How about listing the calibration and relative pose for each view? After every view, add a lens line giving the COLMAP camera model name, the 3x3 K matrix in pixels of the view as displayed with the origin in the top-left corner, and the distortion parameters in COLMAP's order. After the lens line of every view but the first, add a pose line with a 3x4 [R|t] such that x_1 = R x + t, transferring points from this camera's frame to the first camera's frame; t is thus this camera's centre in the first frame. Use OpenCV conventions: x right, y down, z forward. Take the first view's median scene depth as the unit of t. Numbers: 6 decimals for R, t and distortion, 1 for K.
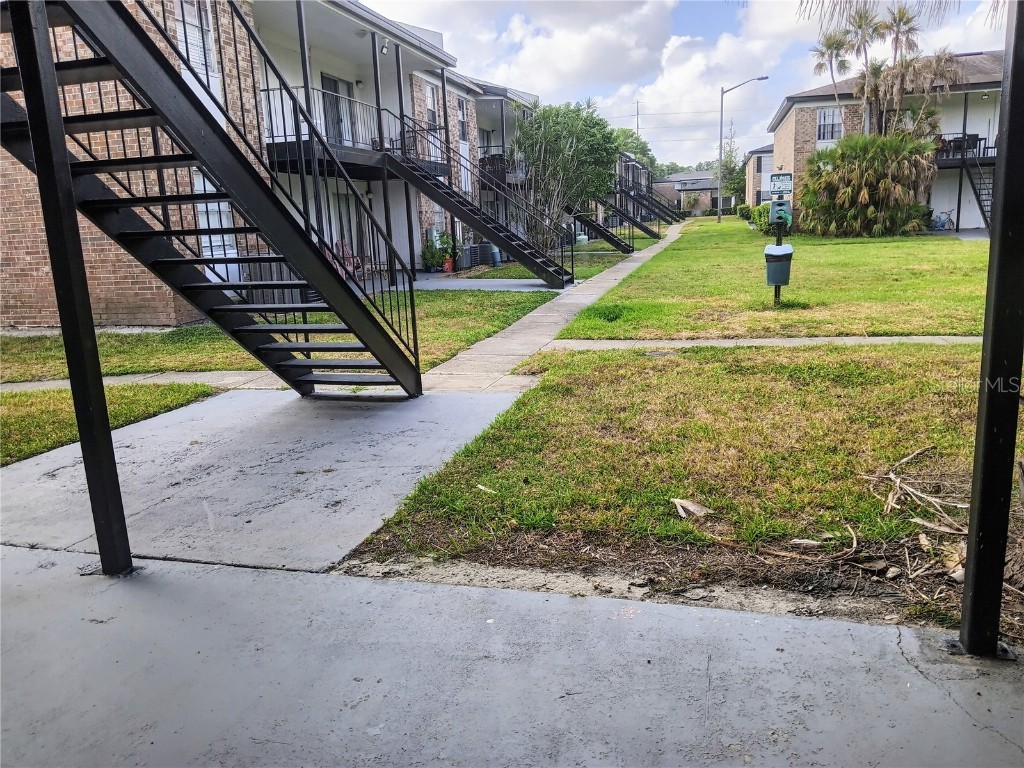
lens RADIAL K [[767.8, 0, 515.1], [0, 767.8, 383.7], [0, 0, 1]] dist [0.040911, -0.081488]
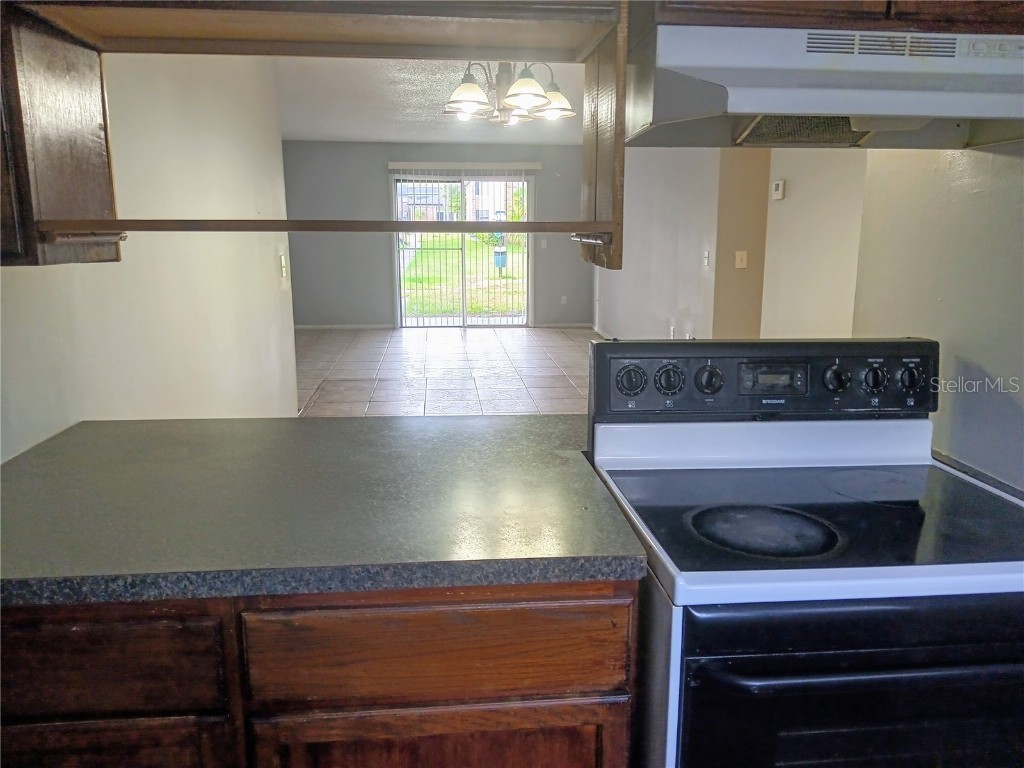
lens RADIAL K [[767.8, 0, 510.8], [0, 767.8, 379.4], [0, 0, 1]] dist [0.040911, -0.081488]
pose [[0.938842, -0.025992, 0.343366, -0.125308], [0.031909, 0.999424, -0.011591, 0.071532], [-0.342867, 0.021839, 0.939130, -0.335895]]
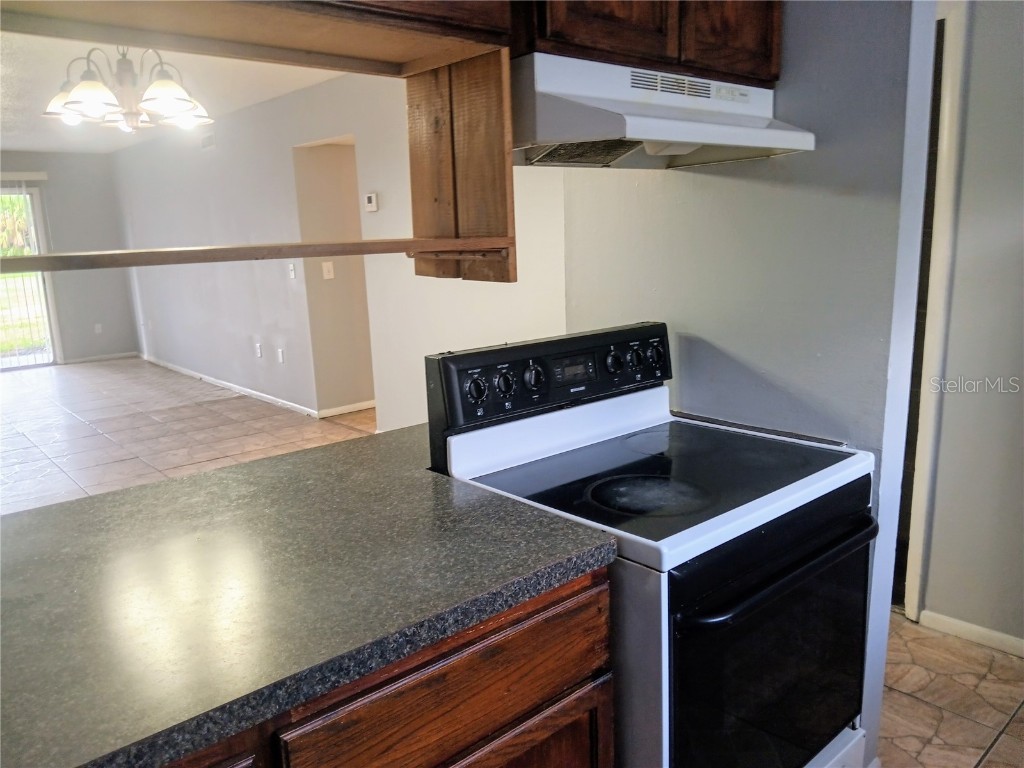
lens RADIAL K [[767.8, 0, 512.7], [0, 767.8, 380.4], [0, 0, 1]] dist [0.040911, -0.081488]
pose [[0.561036, -0.139302, 0.815986, -0.141826], [0.181259, 0.982490, 0.043102, 0.068841], [-0.807703, 0.123723, 0.576462, -0.322980]]
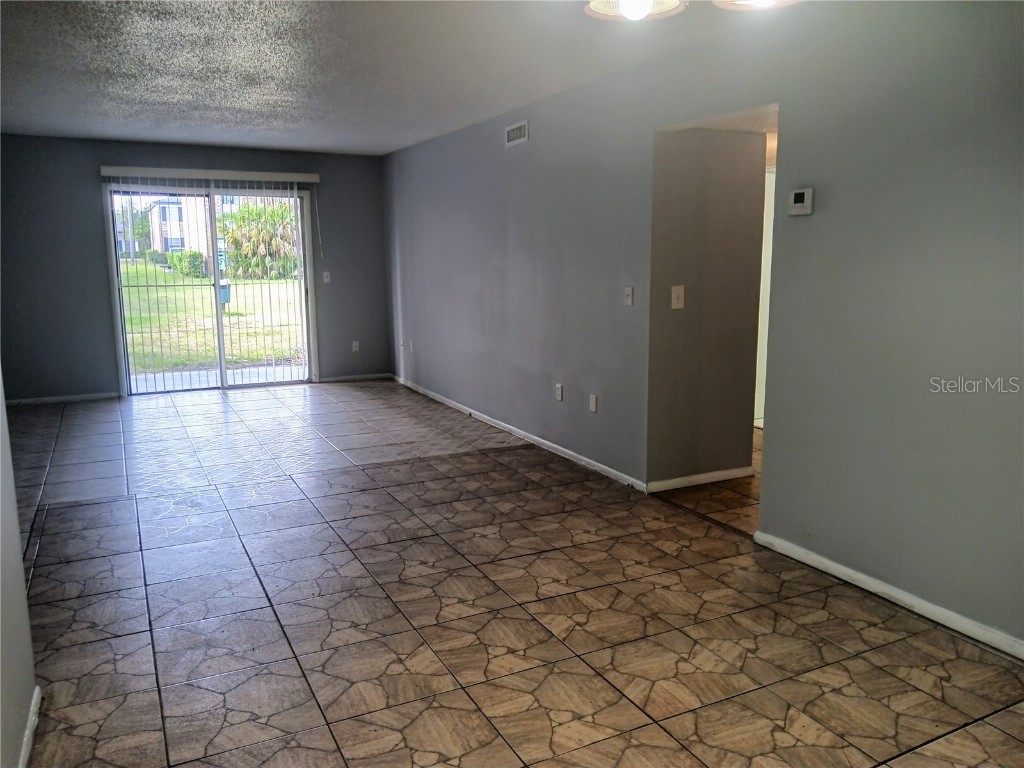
lens RADIAL K [[767.8, 0, 514.3], [0, 767.8, 381.2], [0, 0, 1]] dist [0.040911, -0.081488]
pose [[0.743515, -0.069923, 0.665053, -0.125663], [0.110218, 0.993731, -0.018741, 0.056434], [-0.659573, 0.087236, 0.746561, -0.262757]]
